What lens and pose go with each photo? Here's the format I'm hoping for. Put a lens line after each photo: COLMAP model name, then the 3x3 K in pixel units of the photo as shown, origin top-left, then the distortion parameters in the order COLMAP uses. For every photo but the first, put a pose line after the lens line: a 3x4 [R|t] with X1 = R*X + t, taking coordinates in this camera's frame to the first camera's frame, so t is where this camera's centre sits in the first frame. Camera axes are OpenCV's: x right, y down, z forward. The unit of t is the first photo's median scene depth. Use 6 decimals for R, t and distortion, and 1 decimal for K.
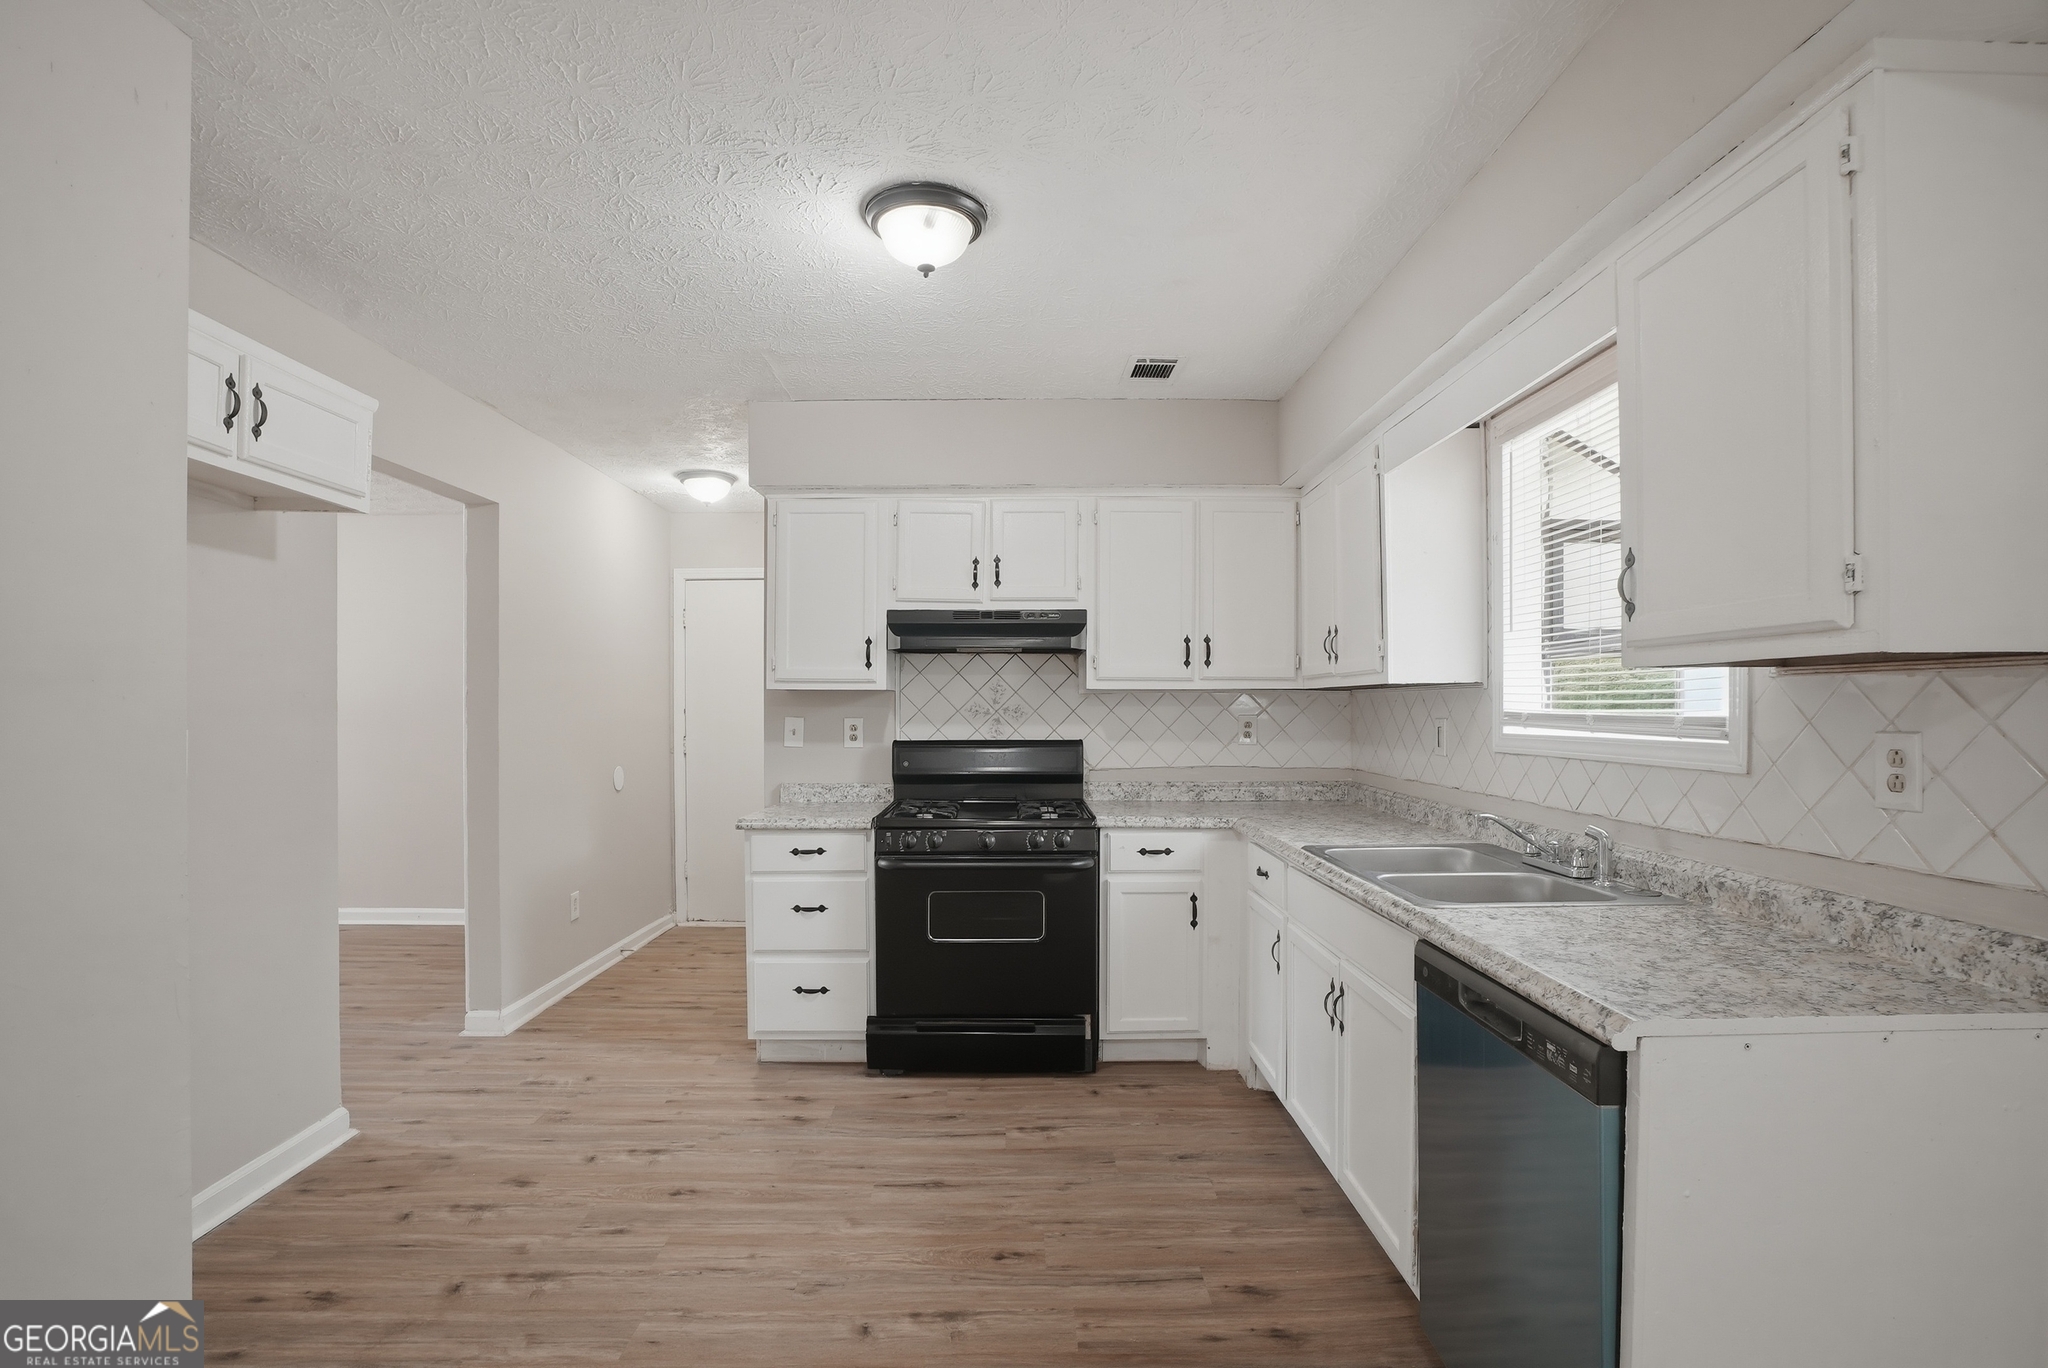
lens RADIAL K [[978.5, 0, 1034.5], [0, 978.5, 713.8], [0, 0, 1]] dist [-0.069168, 0.027849]
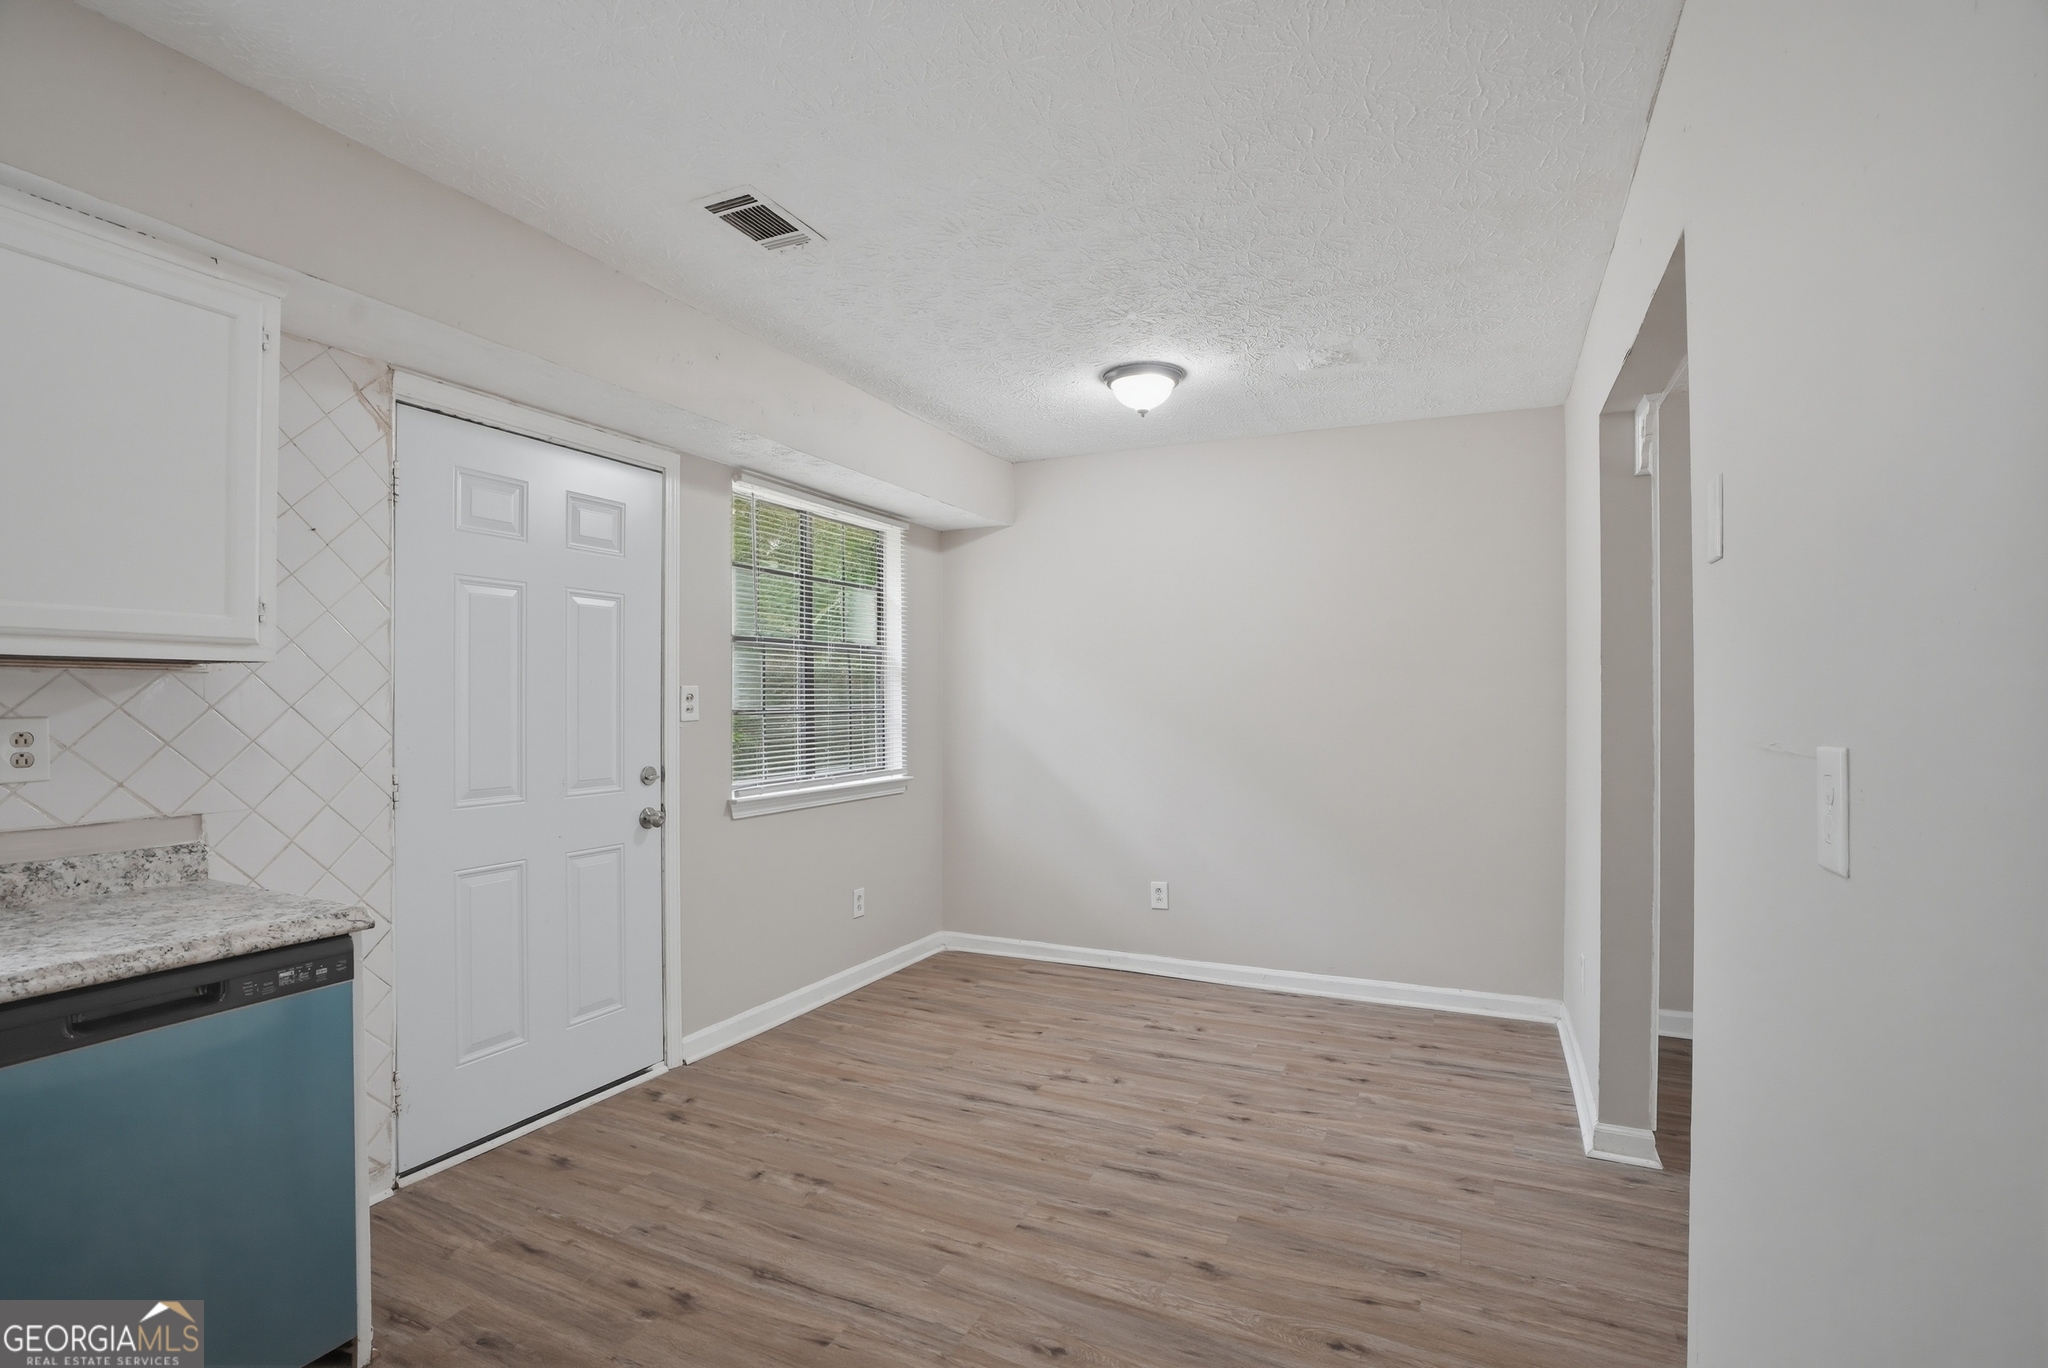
lens RADIAL K [[946.6, 0, 1017.3], [0, 946.6, 699.9], [0, 0, 1]] dist [-0.063874, 0.025706]
pose [[-0.895149, -0.000245, 0.445767, -0.472663], [0.003994, 0.999955, 0.008569, -0.005348], [-0.445749, 0.009451, -0.895108, 0.933873]]
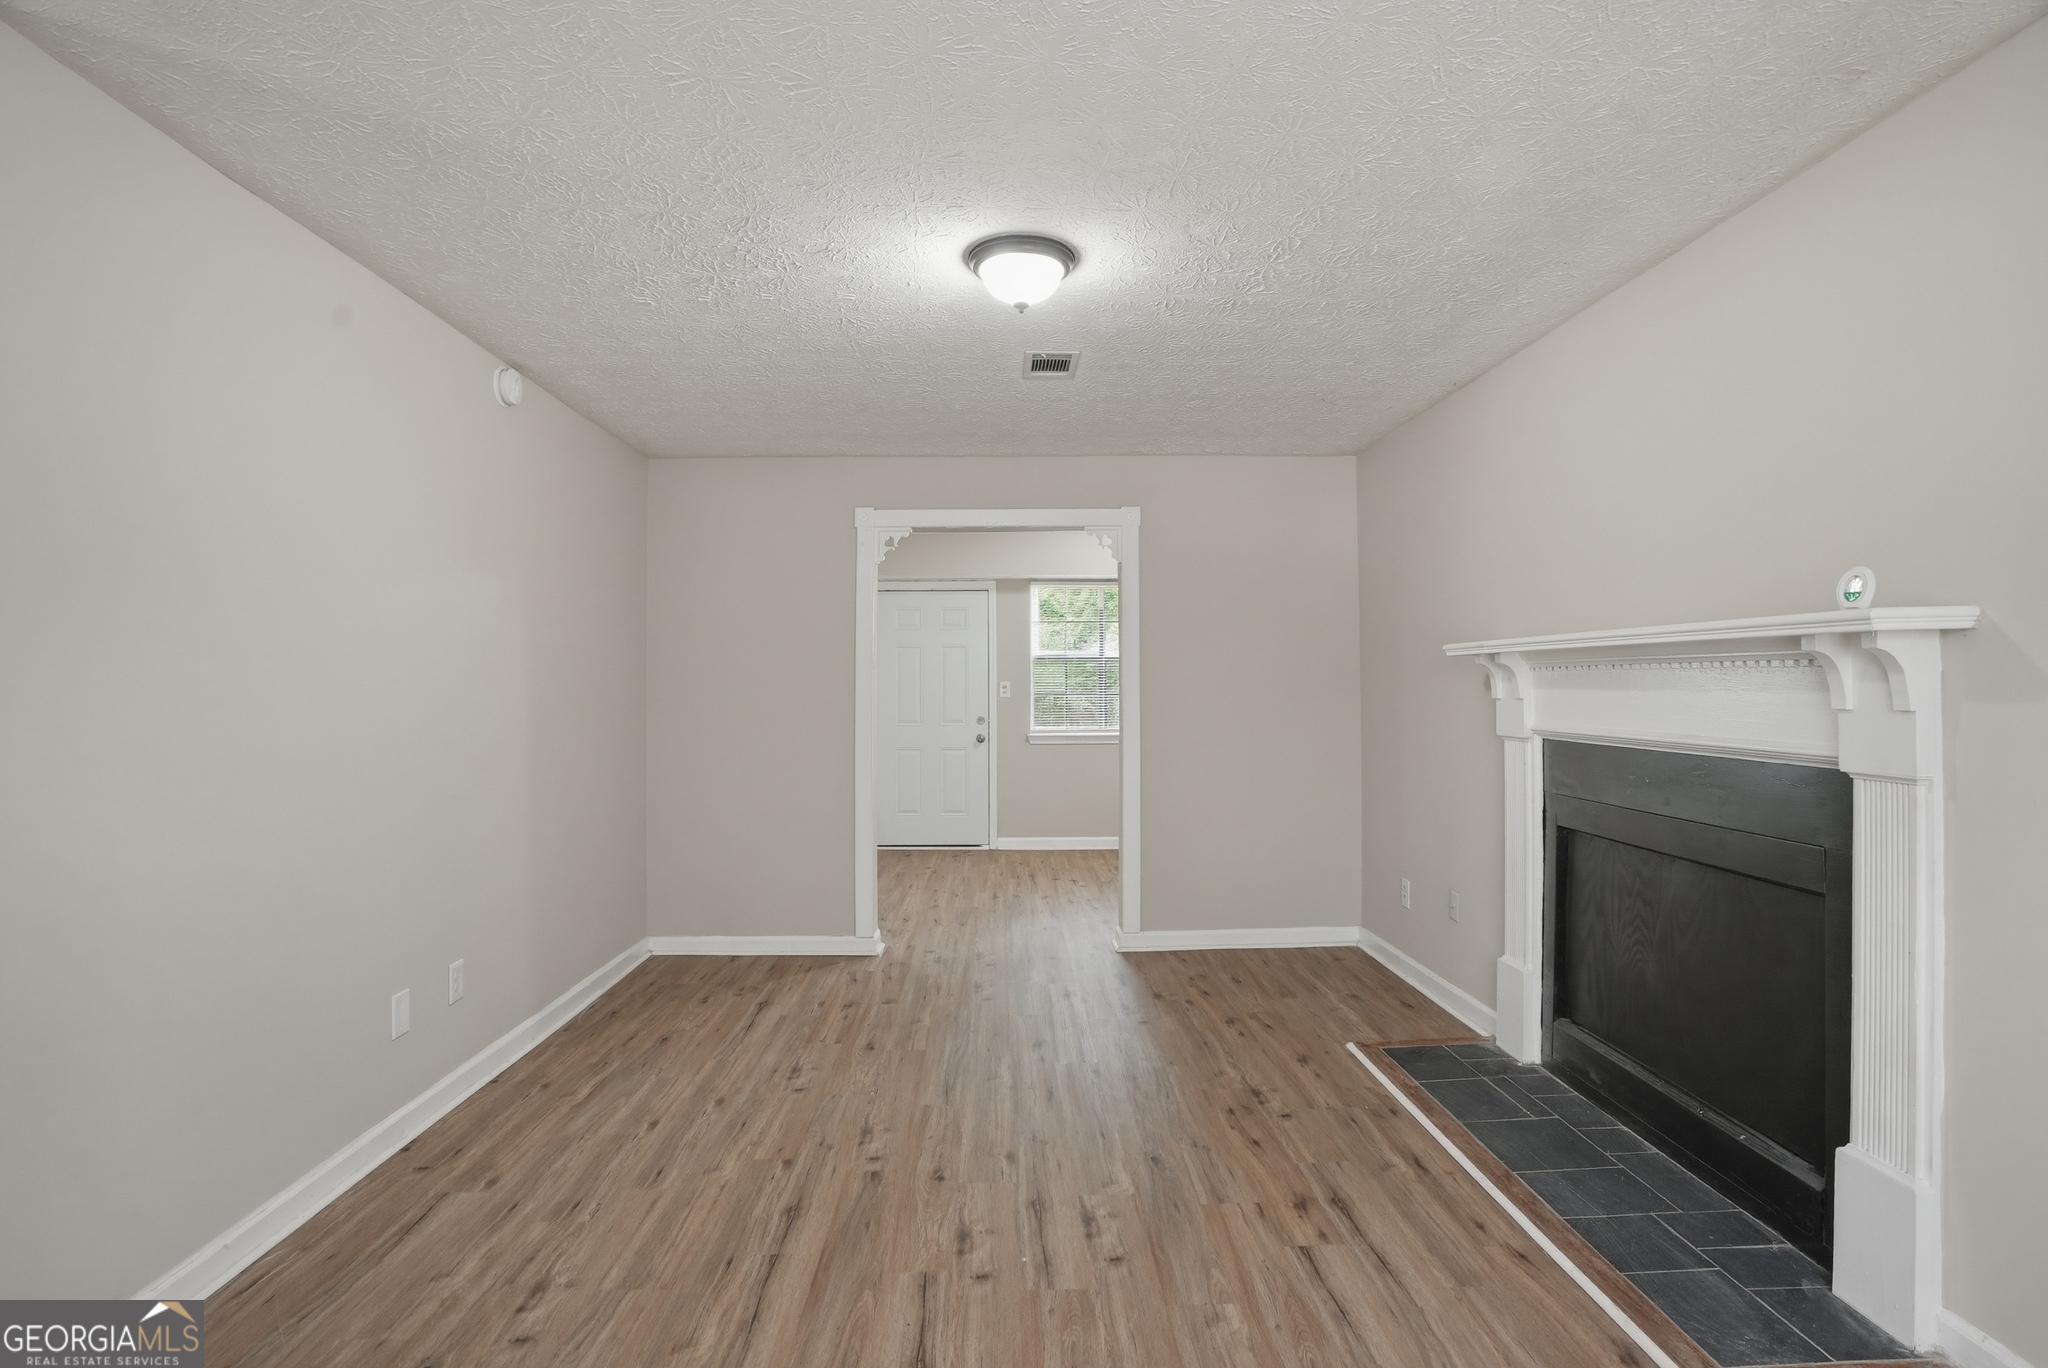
lens RADIAL K [[978.5, 0, 1034.5], [0, 978.5, 713.8], [0, 0, 1]] dist [-0.069168, 0.027849]
pose [[-0.013271, -0.026949, 0.999549, -2.722496], [0.013521, 0.999541, 0.027128, 0.001364], [-0.999821, 0.013875, -0.012900, -0.169390]]
